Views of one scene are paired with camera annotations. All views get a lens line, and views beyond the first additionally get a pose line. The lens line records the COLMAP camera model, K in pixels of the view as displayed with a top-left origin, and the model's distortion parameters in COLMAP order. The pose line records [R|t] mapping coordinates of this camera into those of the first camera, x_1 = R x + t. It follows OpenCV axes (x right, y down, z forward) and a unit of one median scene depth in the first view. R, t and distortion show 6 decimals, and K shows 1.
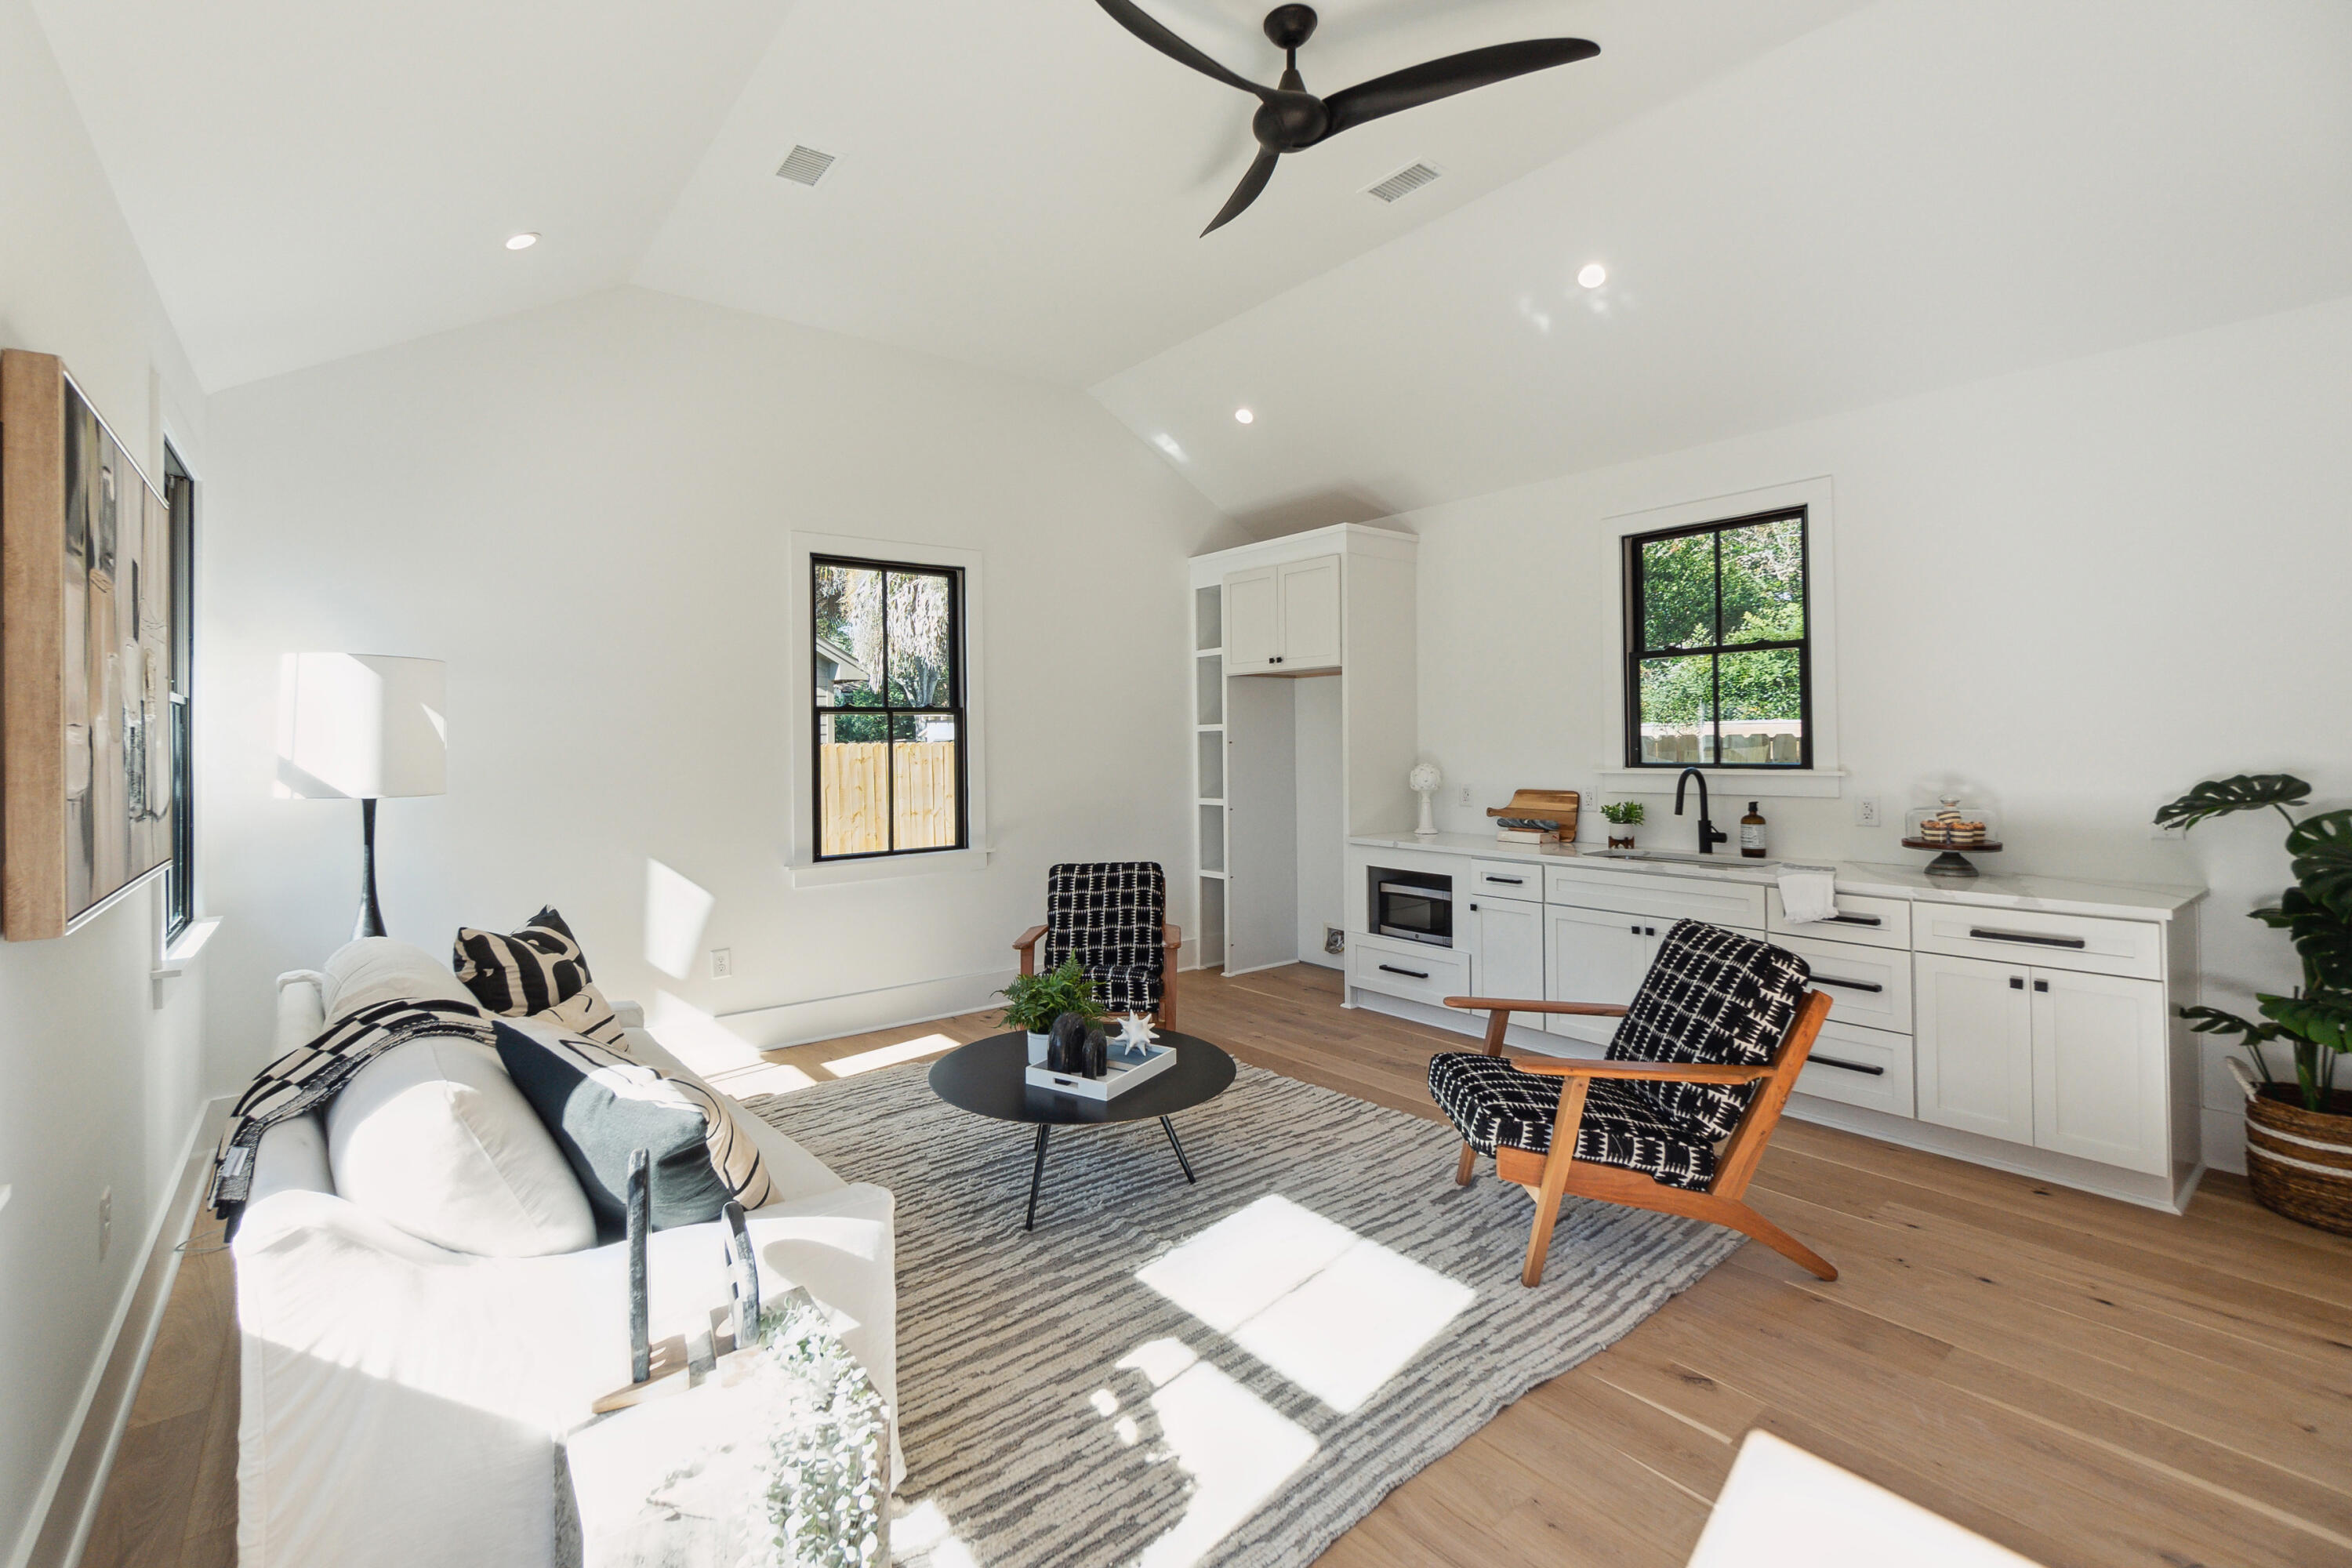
lens RADIAL K [[1040.5, 0, 1180.3], [0, 1040.5, 767.0], [0, 0, 1]] dist [-0.000054, -0.000009]
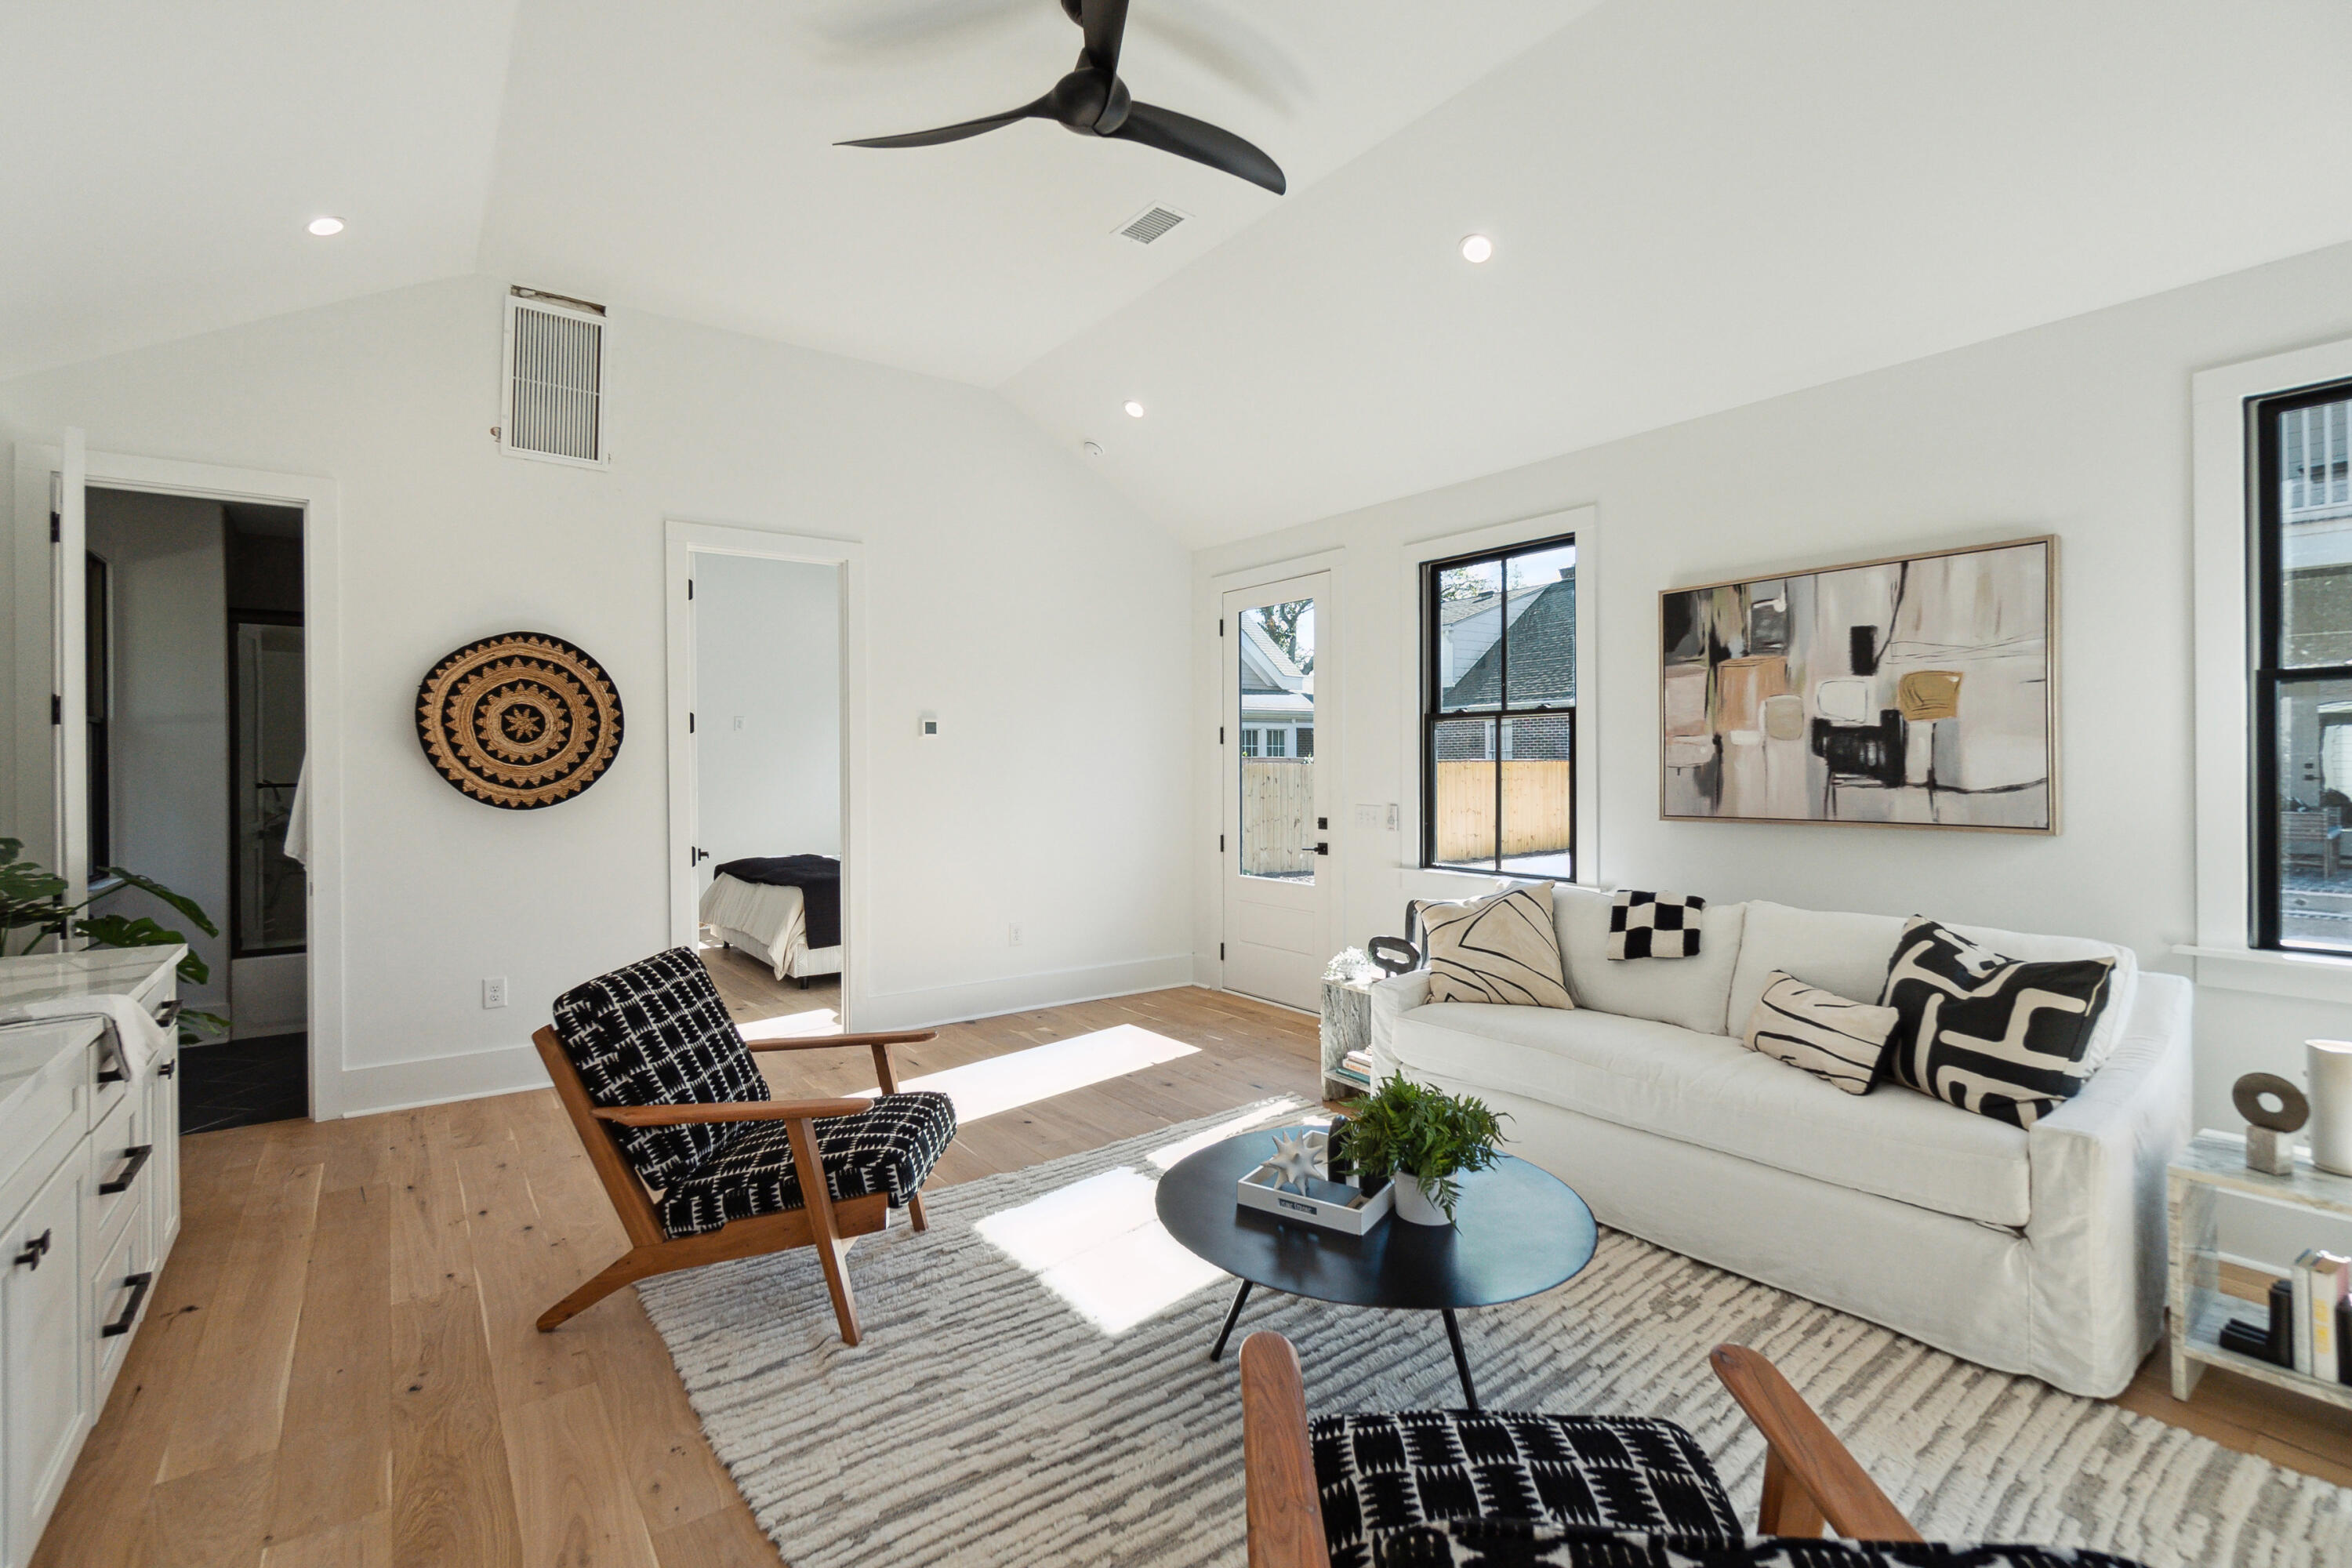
lens RADIAL K [[1040.5, 0, 1171.1], [0, 1040.5, 773.8], [0, 0, 1]] dist [-0.000054, -0.000009]
pose [[-0.999801, -0.000212, 0.019950, 0.027457], [-0.000097, 0.999983, 0.005780, -0.014838], [-0.019951, 0.005776, -0.999784, 1.750447]]
